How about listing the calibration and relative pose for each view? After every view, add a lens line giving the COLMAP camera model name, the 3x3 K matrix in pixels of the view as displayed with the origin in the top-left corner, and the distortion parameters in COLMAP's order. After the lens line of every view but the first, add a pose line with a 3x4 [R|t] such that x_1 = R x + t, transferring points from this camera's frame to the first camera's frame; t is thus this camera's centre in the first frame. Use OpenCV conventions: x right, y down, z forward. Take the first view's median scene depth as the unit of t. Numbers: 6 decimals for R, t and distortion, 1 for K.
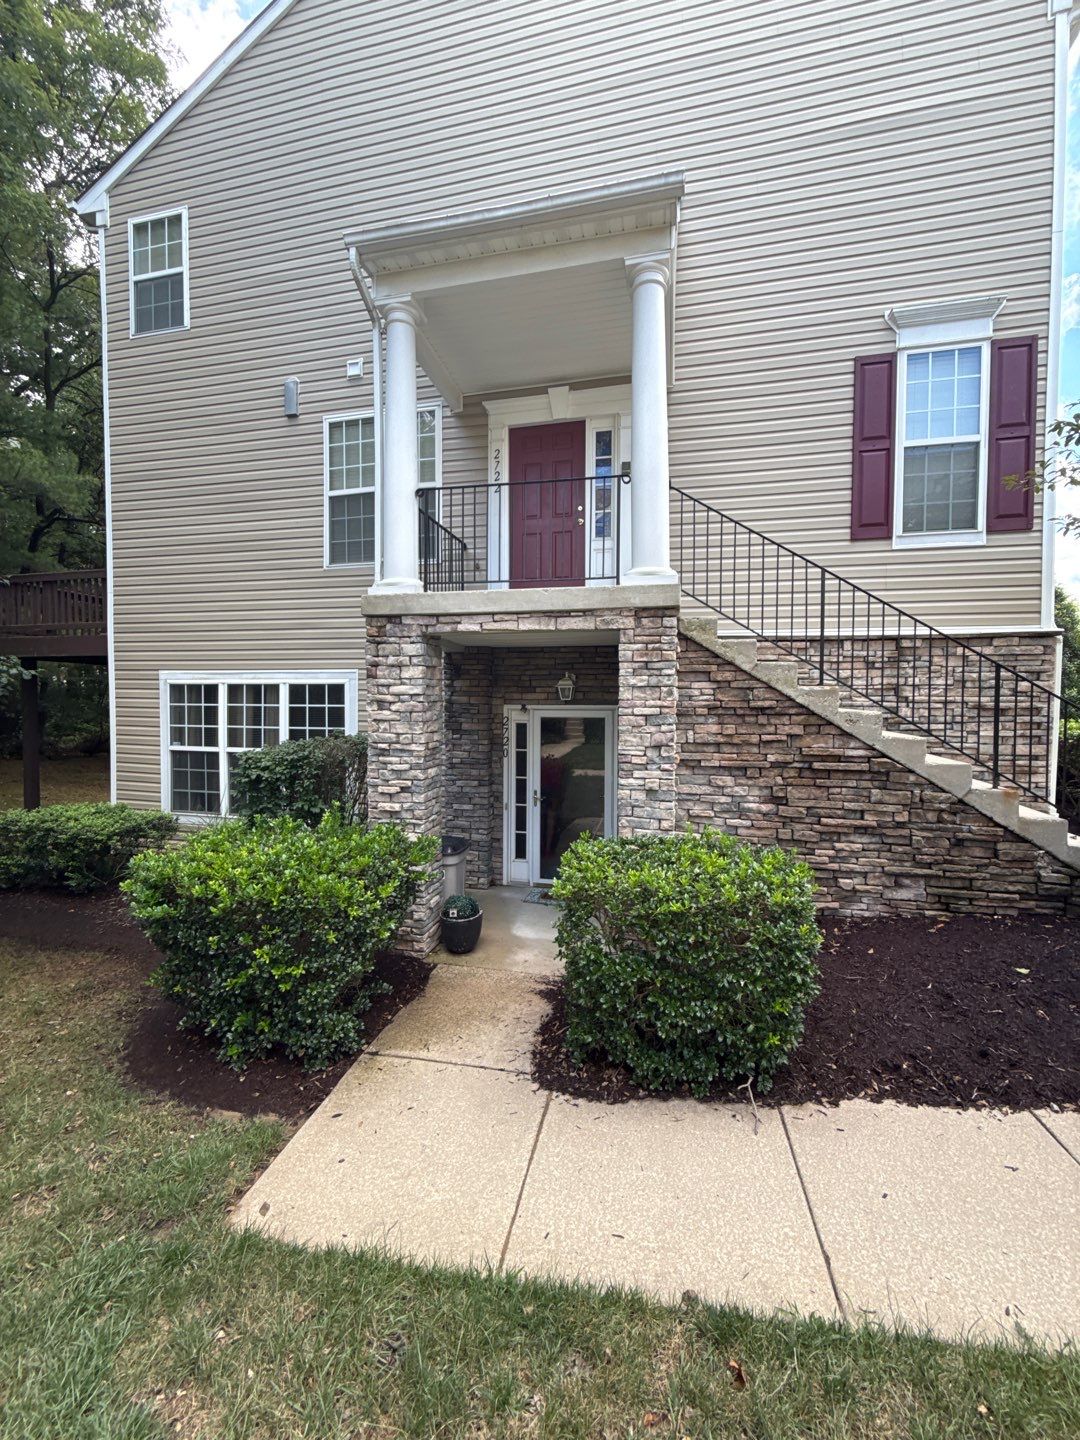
lens RADIAL K [[575.3, 0, 539.0], [0, 575.3, 717.1], [0, 0, 1]] dist [0.000311, 0.000028]
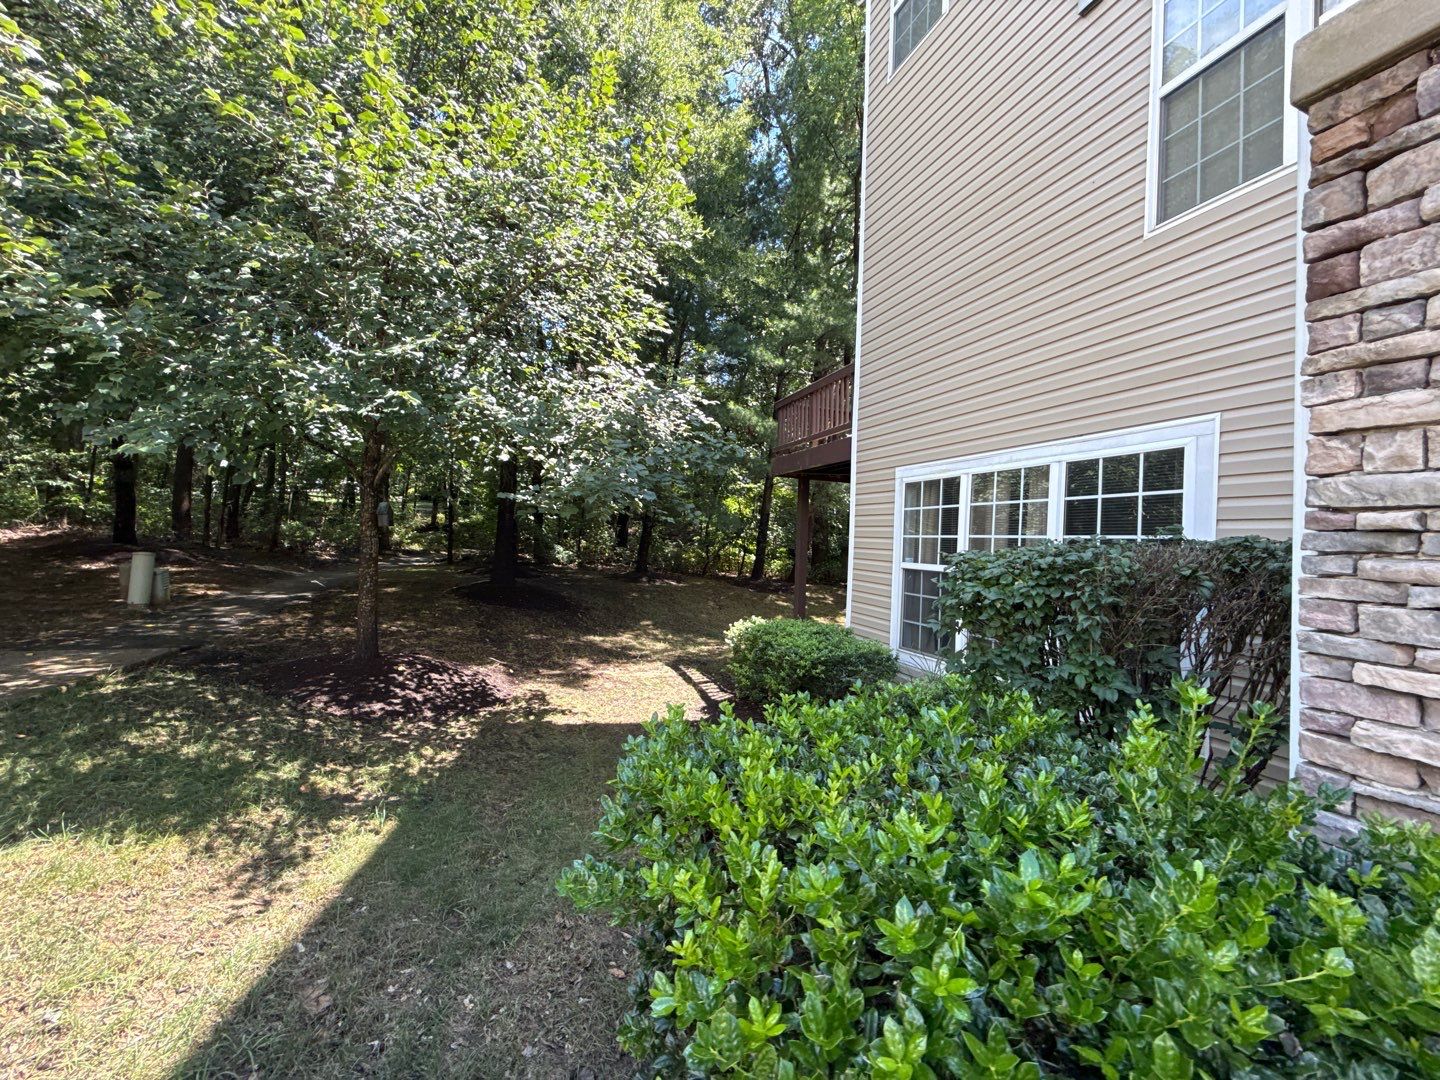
lens RADIAL K [[570.7, 0, 718.2], [0, 570.7, 539.3], [0, 0, 1]] dist [0.000501, 0.000005]
pose [[0.555547, 0.008634, -0.831441, -0.220477], [-0.055749, 0.998083, -0.026886, 0.084848], [0.829614, 0.061288, 0.554963, 0.579238]]
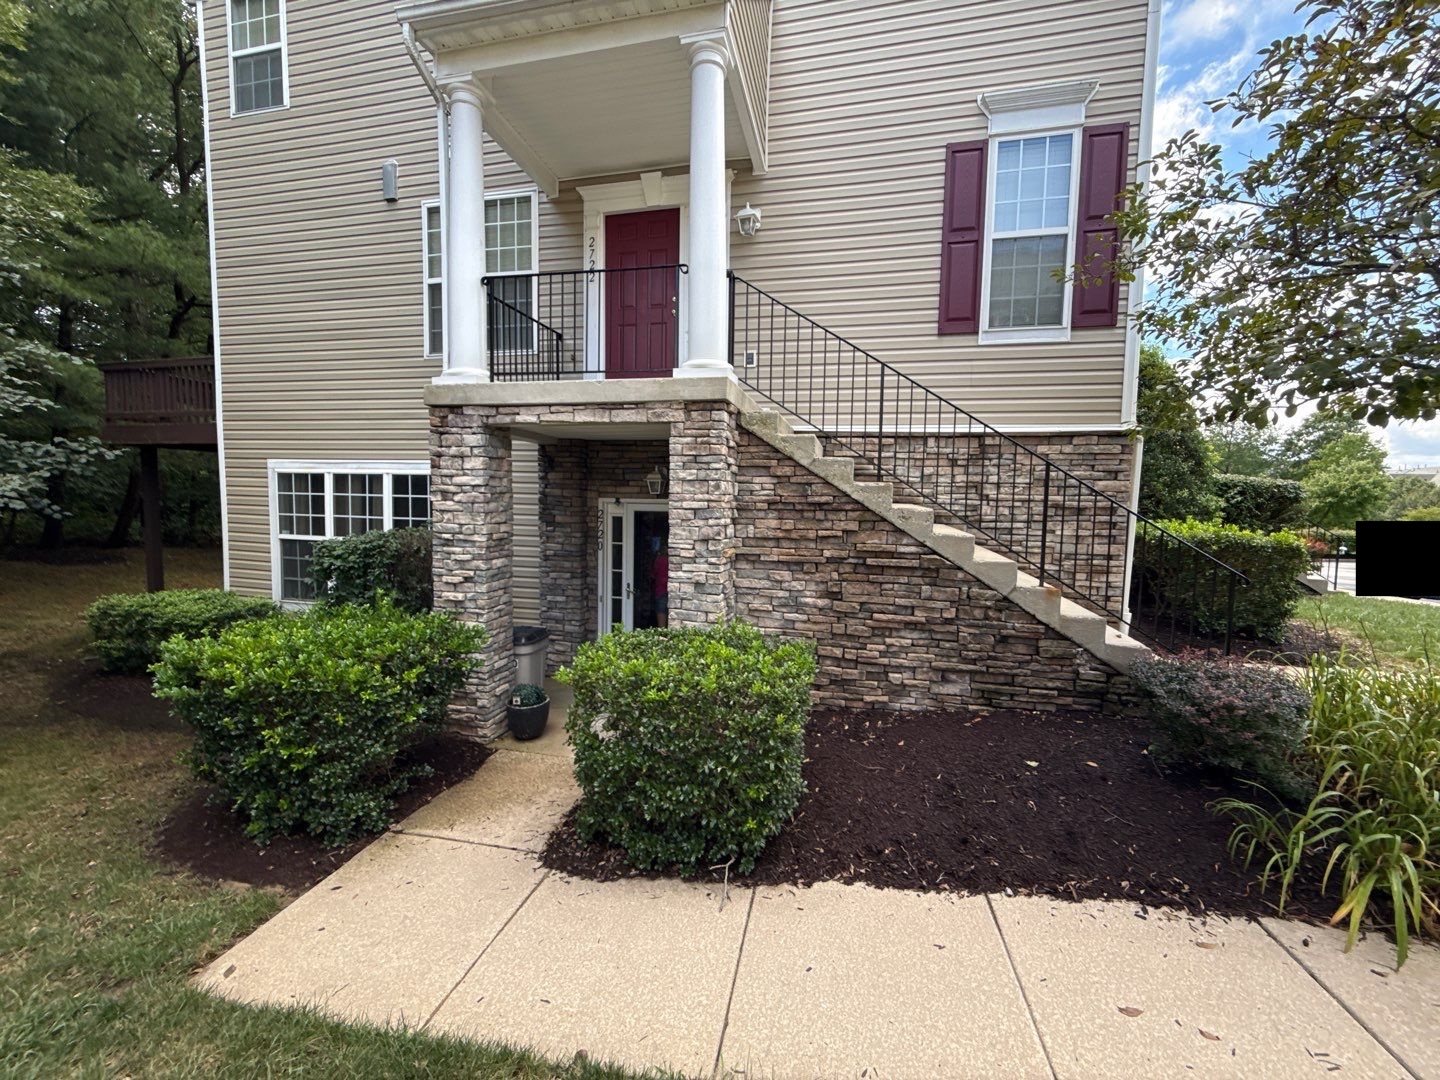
lens RADIAL K [[576.6, 0, 714.7], [0, 576.6, 538.0], [0, 0, 1]] dist [0.000190, -0.000113]
pose [[0.999882, 0.013944, -0.006519, 0.204651], [-0.013646, 0.998948, 0.043779, 0.002687], [0.007122, -0.043685, 0.999020, -0.006558]]
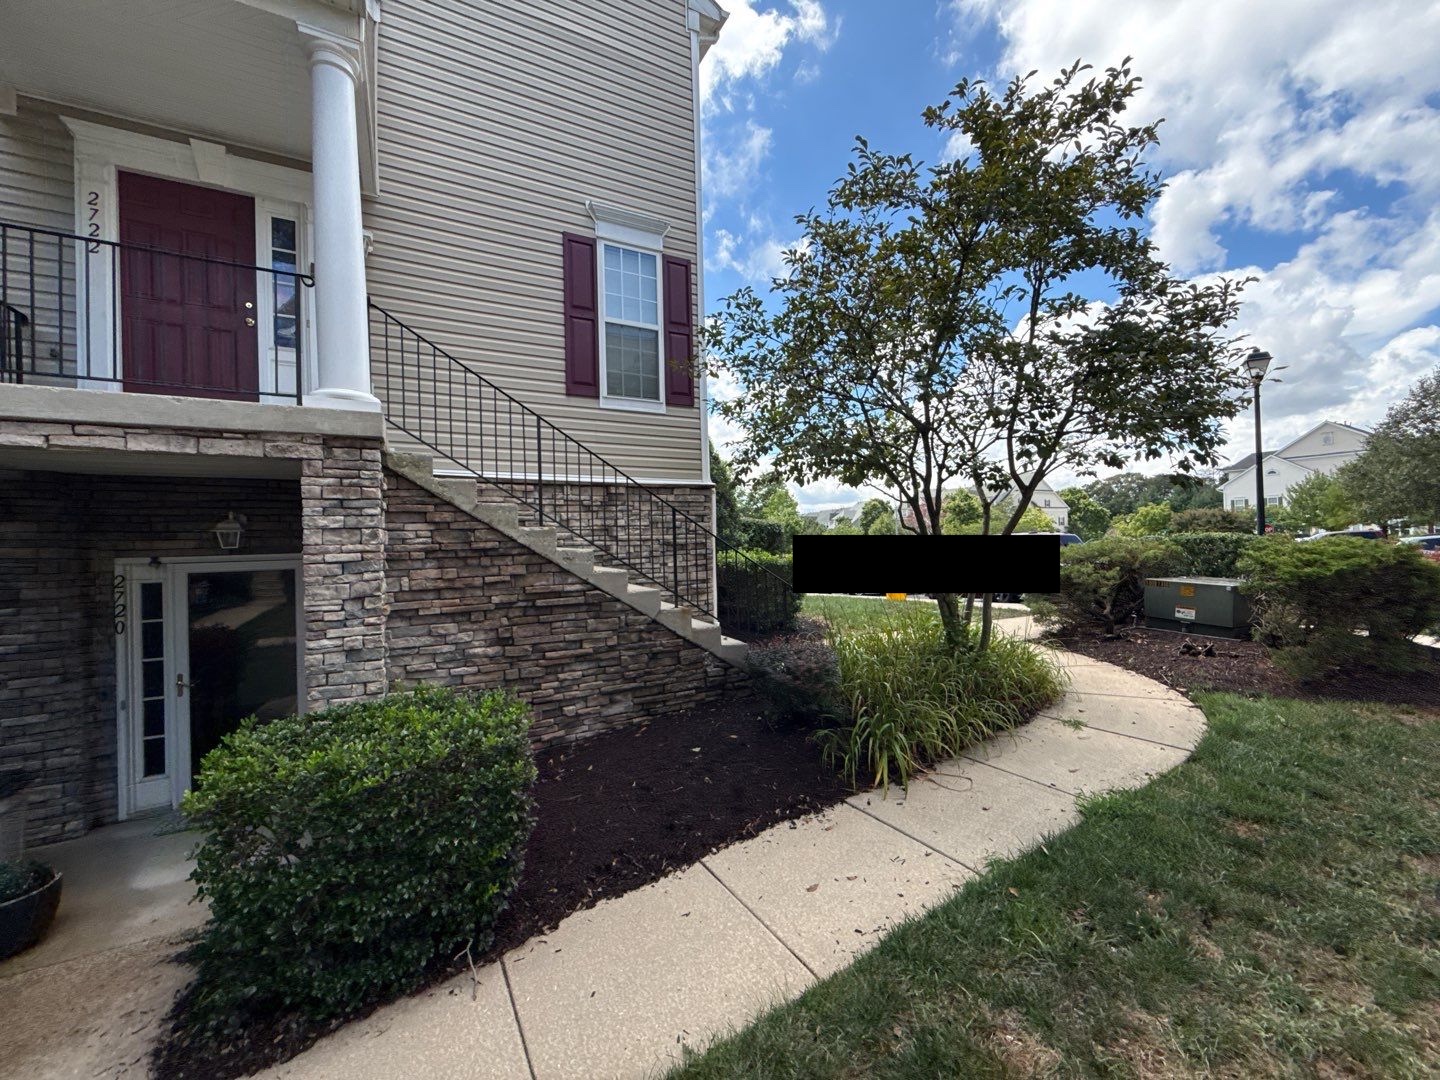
lens RADIAL K [[575.3, 0, 721.5], [0, 575.3, 537.4], [0, 0, 1]] dist [0.000311, 0.000028]
pose [[0.750111, -0.018604, 0.661050, 0.040135], [0.046381, 0.998623, -0.024525, 0.006164], [-0.659683, 0.049057, 0.749941, -0.005590]]
